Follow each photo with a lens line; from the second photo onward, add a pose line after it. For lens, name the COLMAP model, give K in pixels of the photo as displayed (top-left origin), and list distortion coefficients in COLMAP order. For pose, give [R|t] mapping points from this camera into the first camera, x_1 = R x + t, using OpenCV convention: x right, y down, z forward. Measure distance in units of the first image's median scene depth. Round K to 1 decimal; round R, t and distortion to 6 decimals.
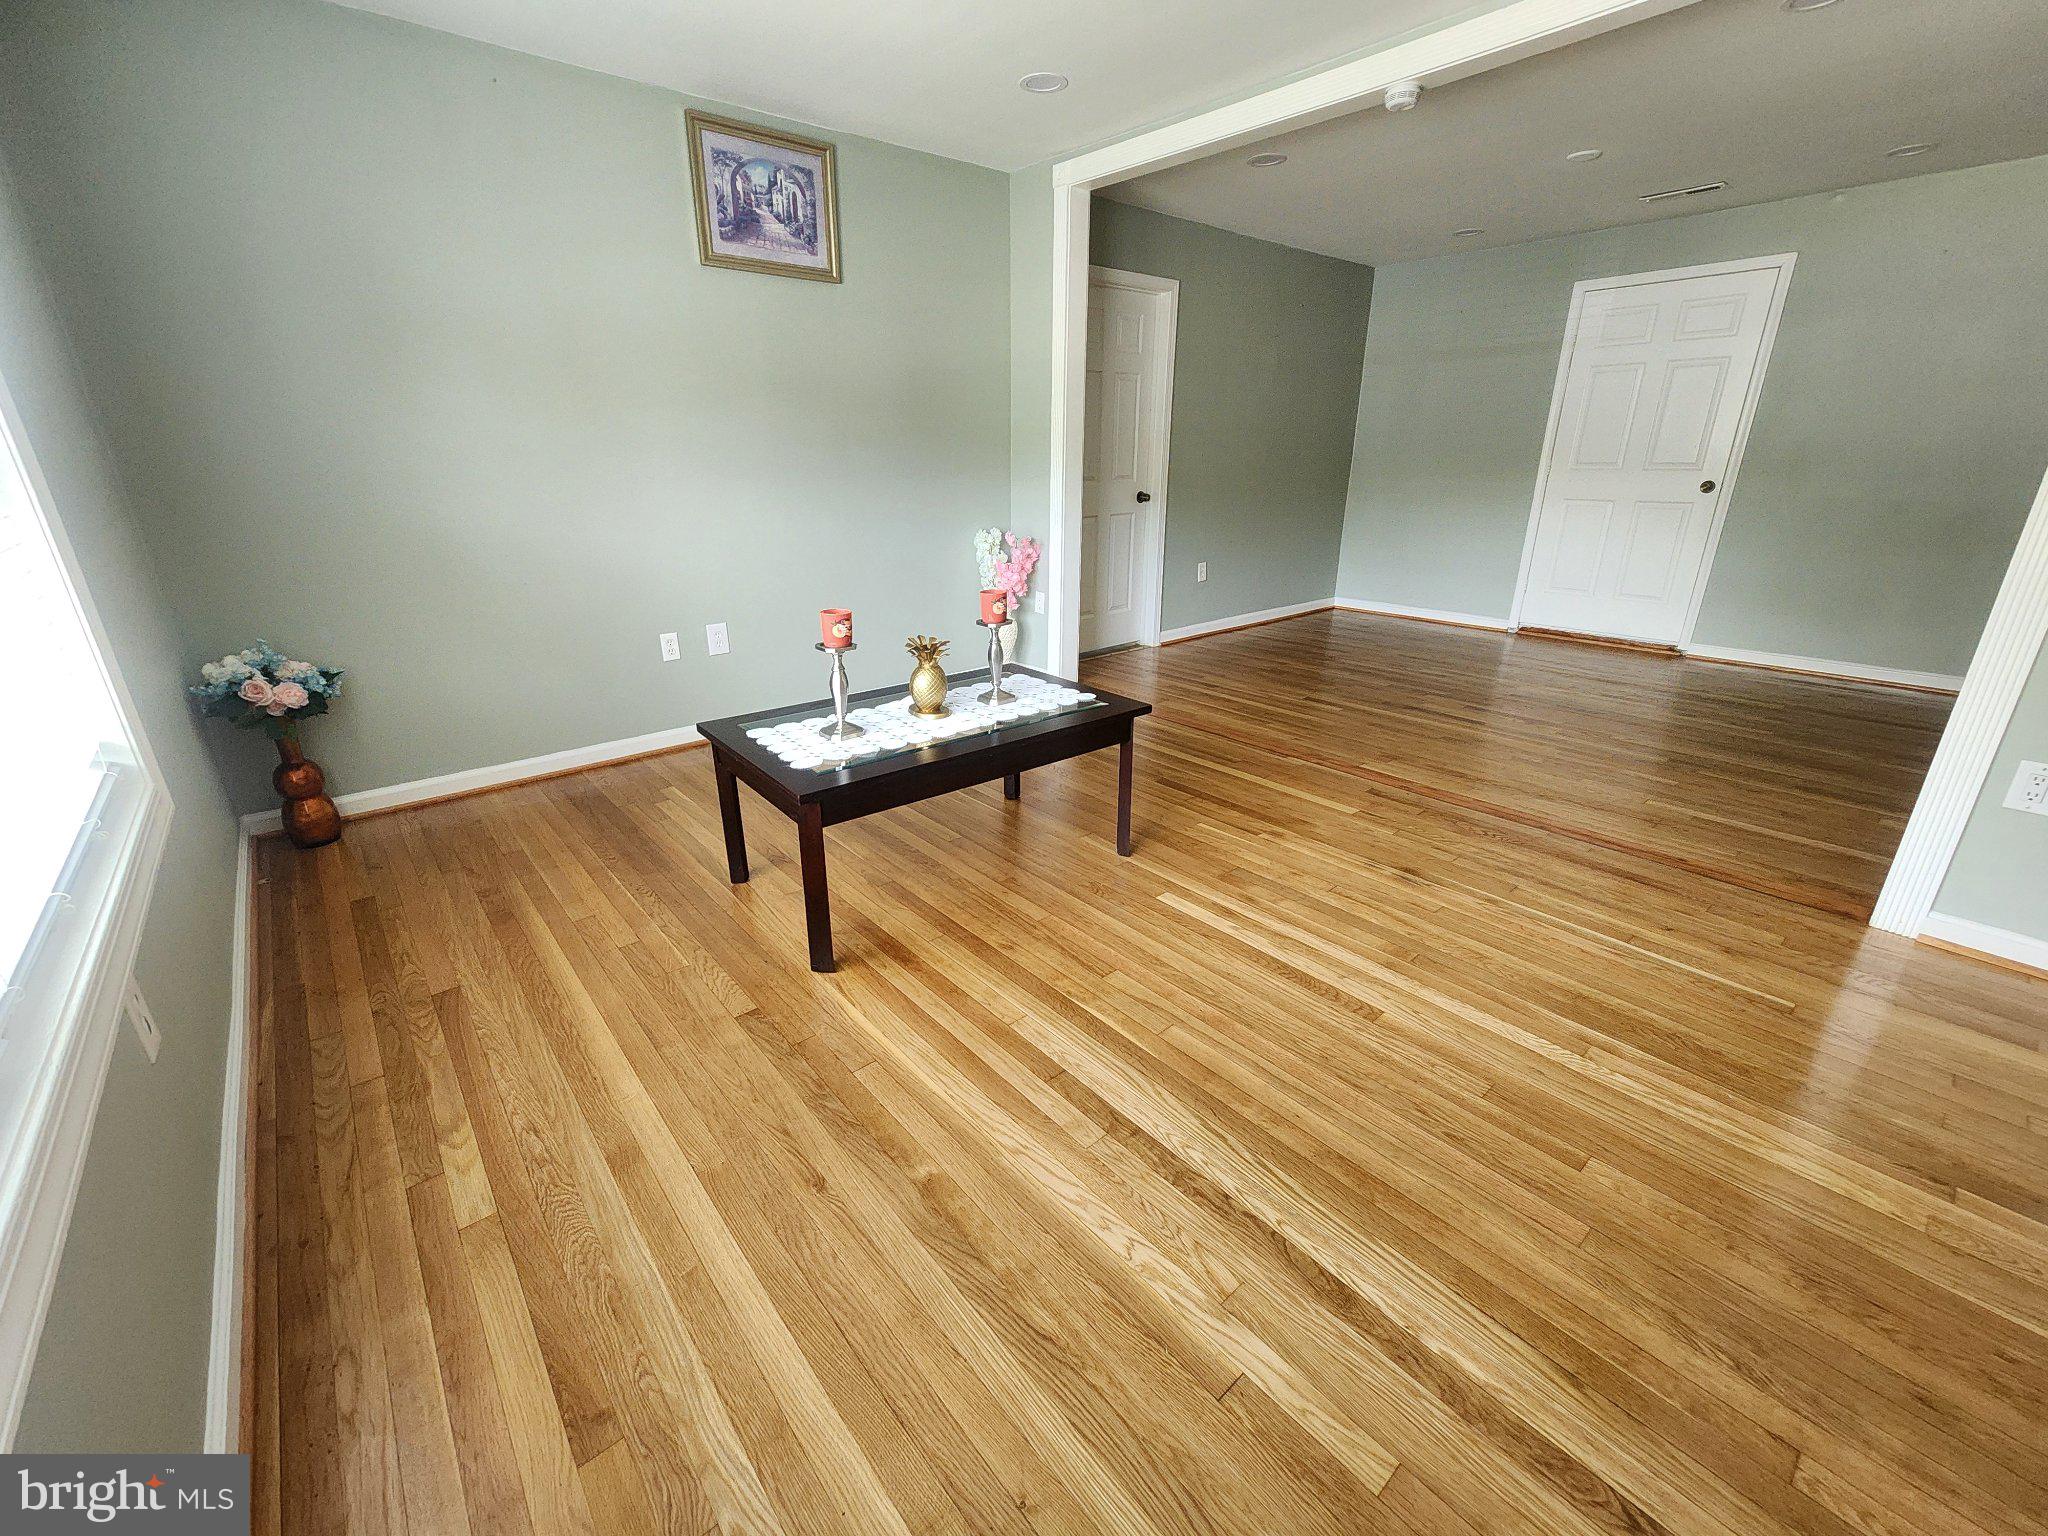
lens RADIAL K [[842.8, 0, 1010.4], [0, 842.8, 764.1], [0, 0, 1]] dist [0.000610, -0.000373]
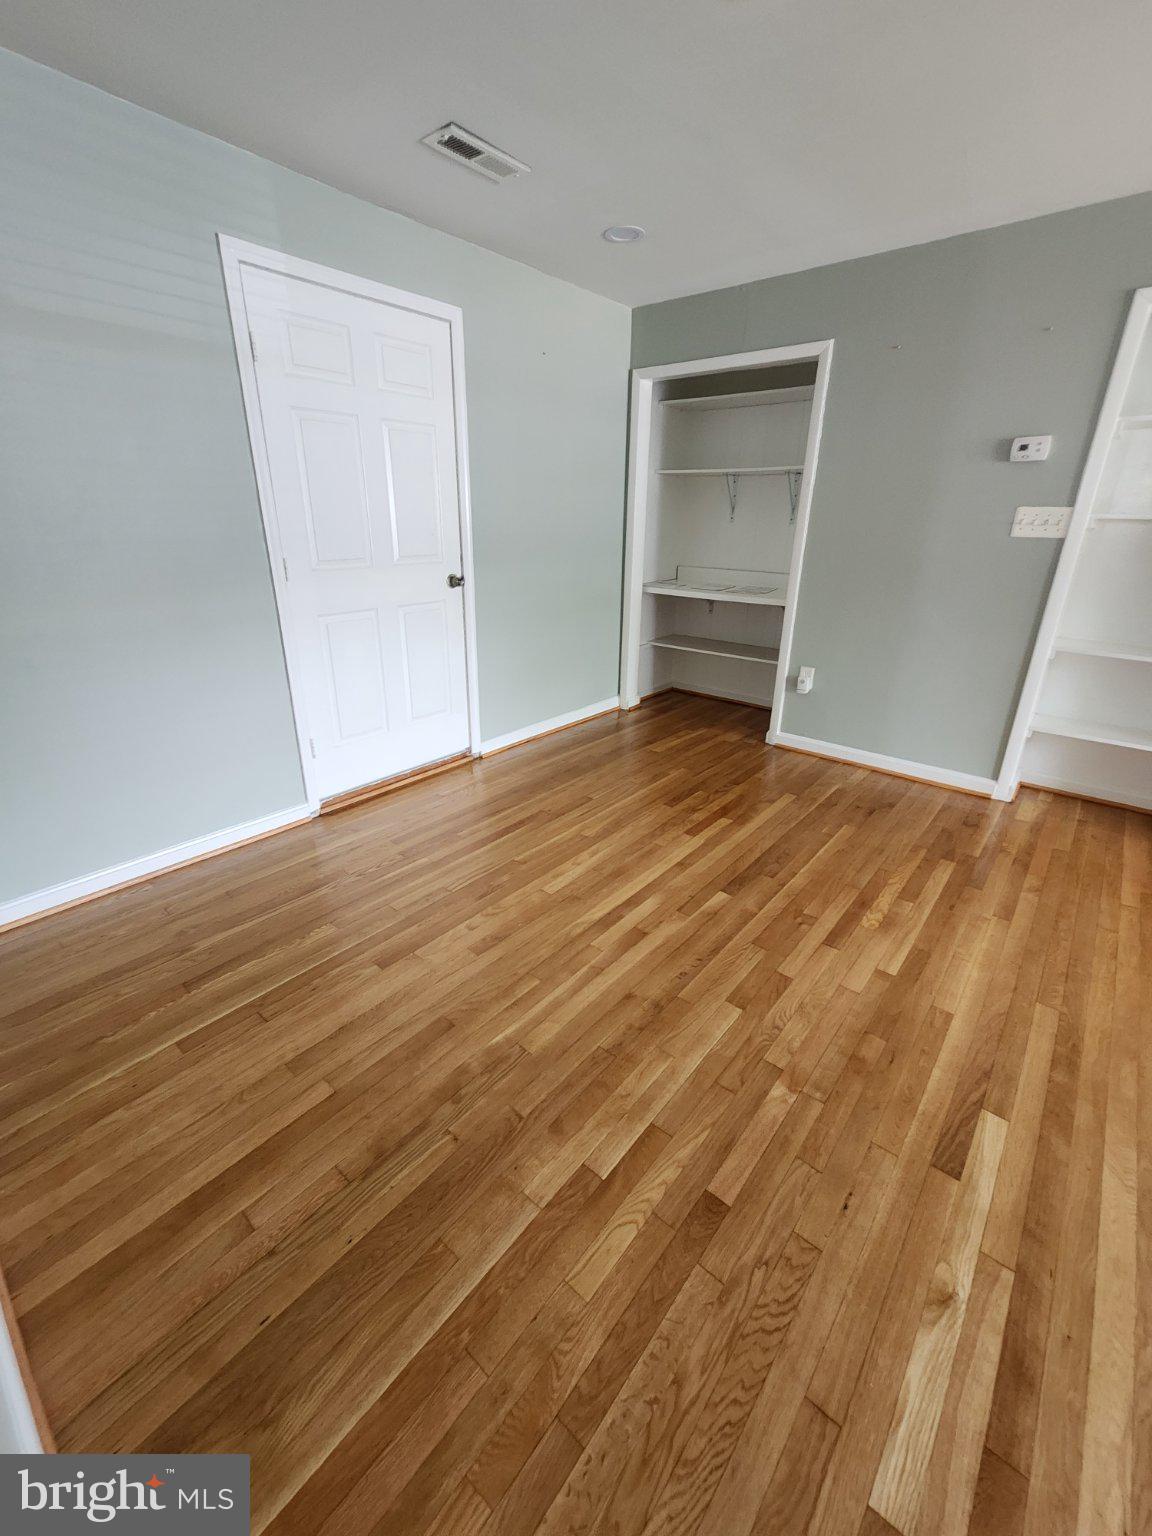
lens RADIAL K [[632.1, 0, 574.9], [0, 632.1, 752.0], [0, 0, 1]] dist [0.000610, -0.000373]
pose [[-0.171730, -0.343396, 0.923357, 0.172089], [0.330409, 0.862916, 0.382369, -0.438427], [-0.928083, 0.370750, -0.034727, 1.111836]]
